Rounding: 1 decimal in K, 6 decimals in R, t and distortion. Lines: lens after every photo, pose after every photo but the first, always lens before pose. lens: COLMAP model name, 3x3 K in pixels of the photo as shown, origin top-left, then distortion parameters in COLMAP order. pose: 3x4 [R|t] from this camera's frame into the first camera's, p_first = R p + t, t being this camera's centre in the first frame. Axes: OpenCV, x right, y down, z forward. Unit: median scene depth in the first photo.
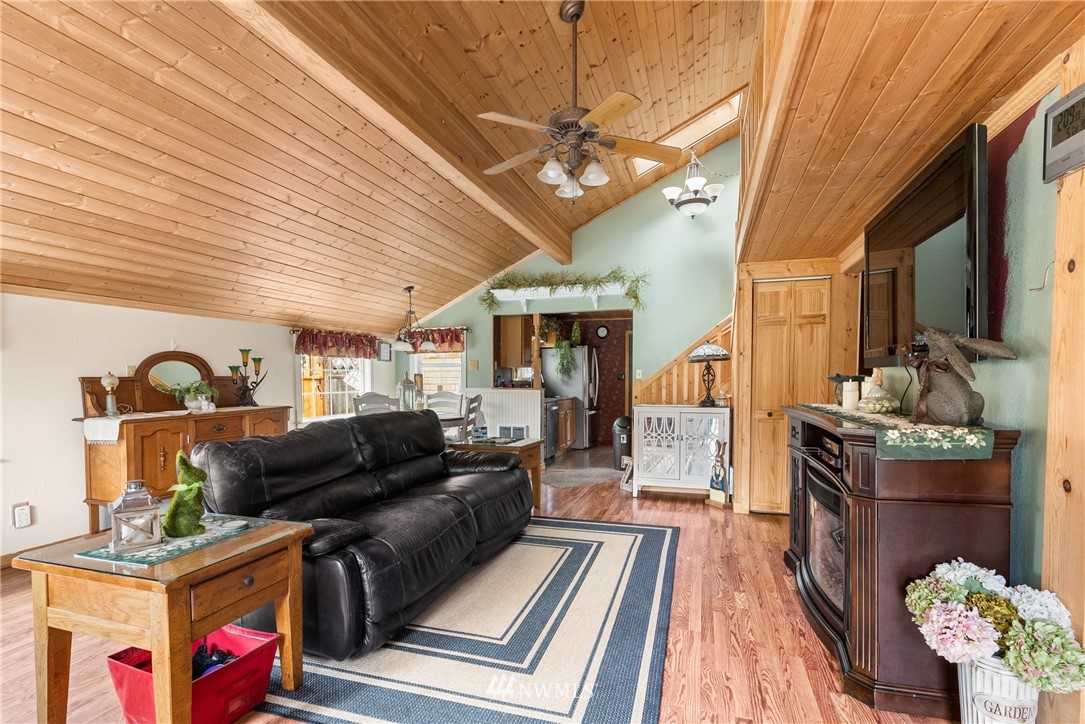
lens RADIAL K [[497.7, 0, 544.6], [0, 497.7, 383.4], [0, 0, 1]] dist [-0.000967, 0.000138]
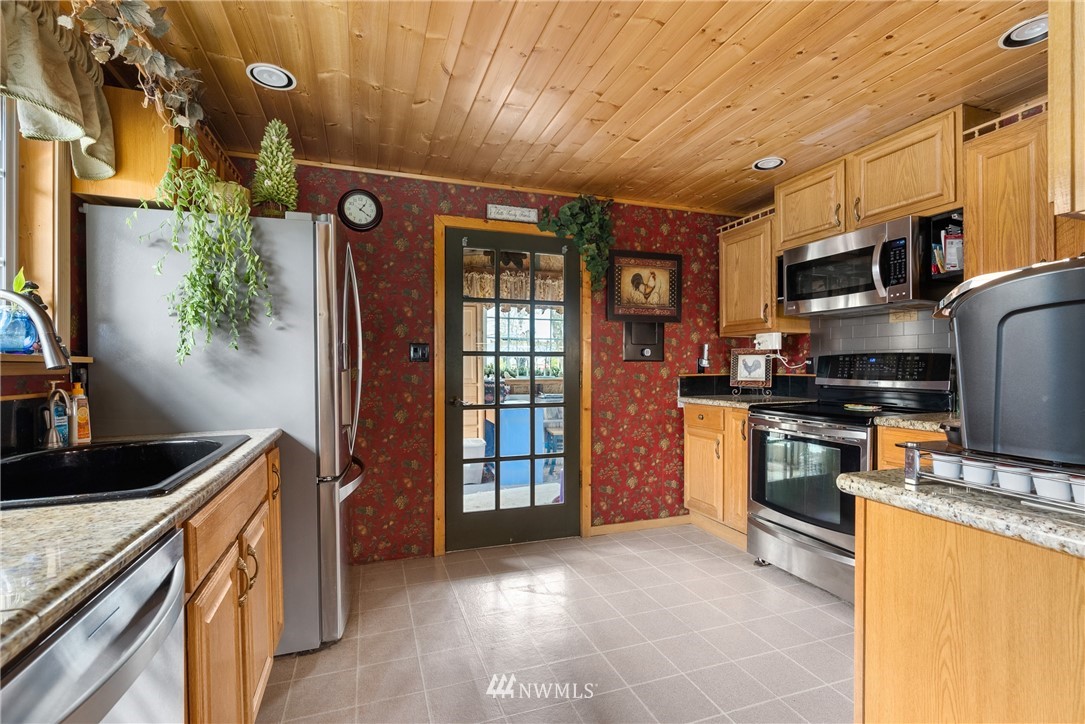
lens RADIAL K [[495.5, 0, 542.5], [0, 495.5, 362.0], [0, 0, 1]] dist [-0.001952, 0.000825]
pose [[0.804150, 0.008550, 0.594366, 0.035514], [0.001006, 0.999876, -0.015744, -0.002055], [-0.594426, 0.013258, 0.804041, 1.083626]]
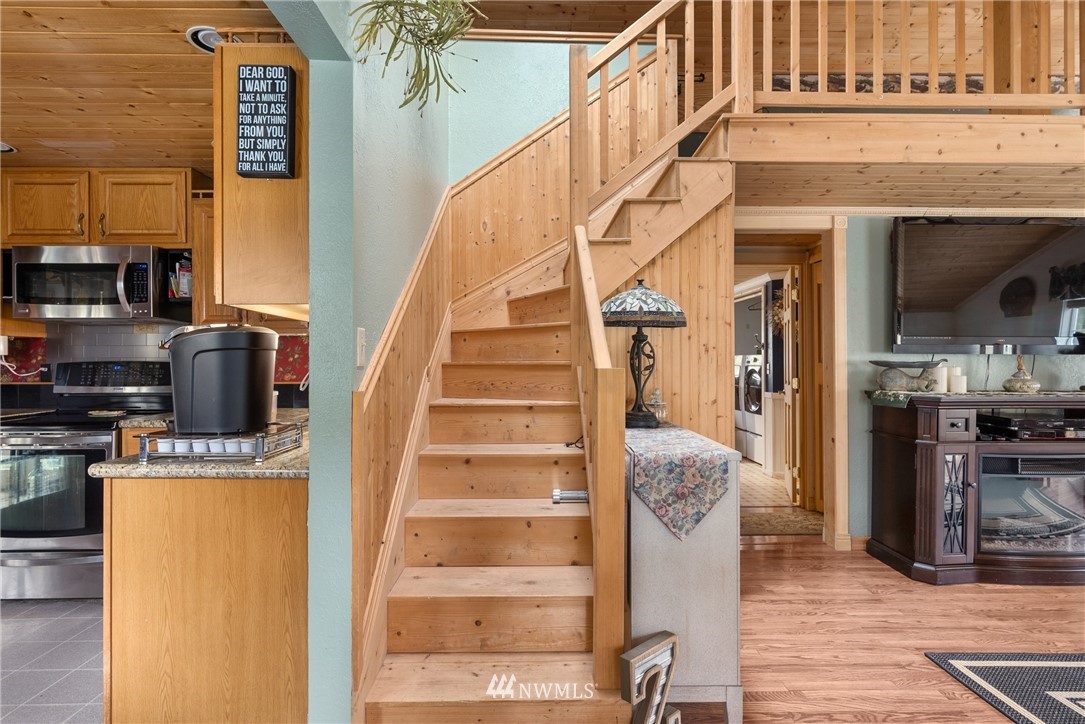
lens RADIAL K [[545.9, 0, 542.5], [0, 545.9, 362.0], [0, 0, 1]] dist [-0.017379, 0.007834]
pose [[-0.312874, 0.004643, 0.949783, -0.091005], [0.013532, 0.999908, -0.000430, -0.010934], [-0.949698, 0.012718, -0.312908, 1.037205]]
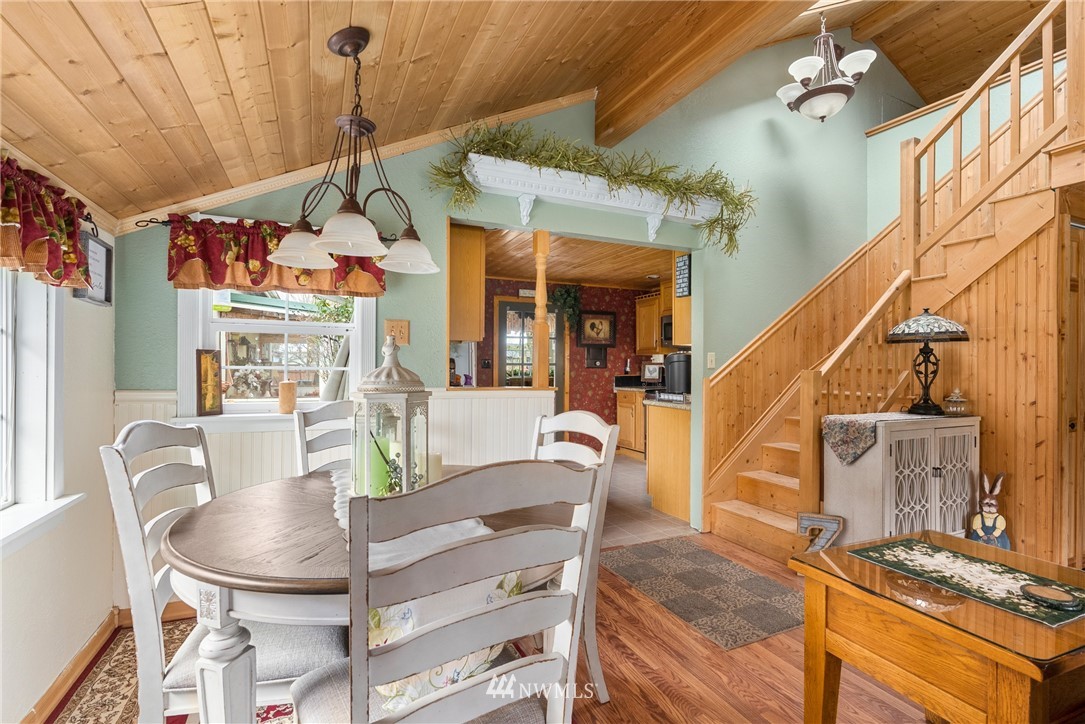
lens RADIAL K [[495.5, 0, 542.5], [0, 495.5, 362.0], [0, 0, 1]] dist [-0.001952, 0.000825]
pose [[0.745109, 0.012822, 0.666820, -0.370481], [-0.001638, 0.999847, -0.017395, -0.006457], [-0.666941, 0.011869, 0.745016, 0.717818]]
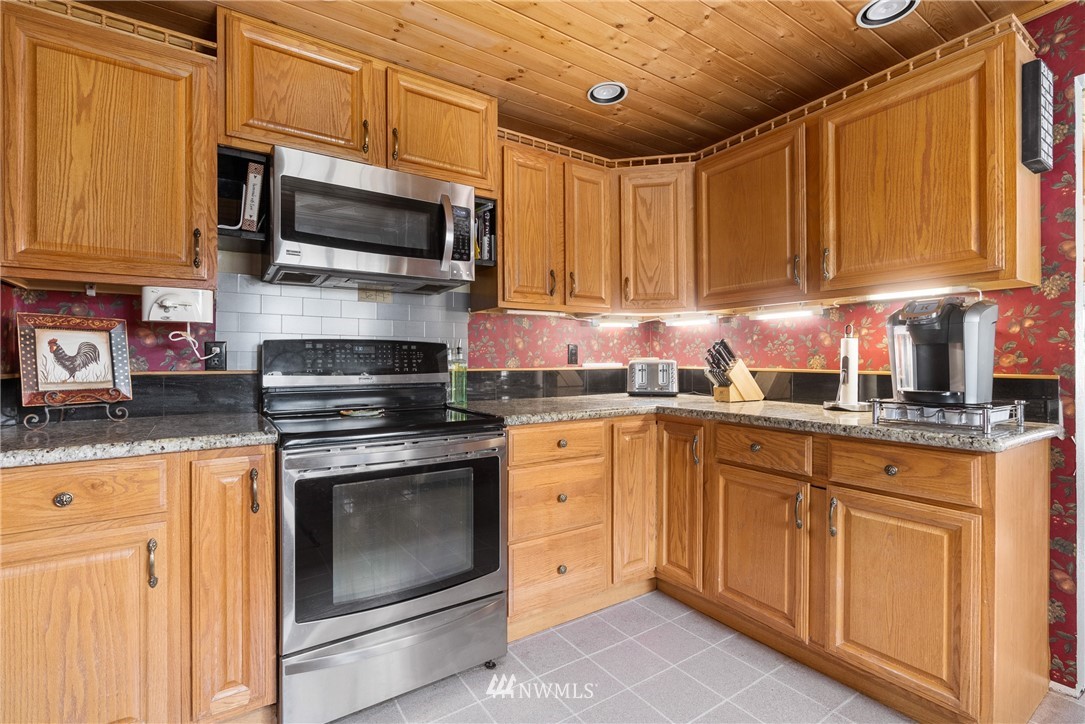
lens RADIAL K [[495.5, 0, 542.5], [0, 495.5, 362.0], [0, 0, 1]] dist [-0.001952, 0.000825]
pose [[-0.775245, 0.003056, 0.631653, 0.248852], [0.009903, 0.999924, 0.007316, -0.002696], [-0.631582, 0.011927, -0.775217, 1.475256]]
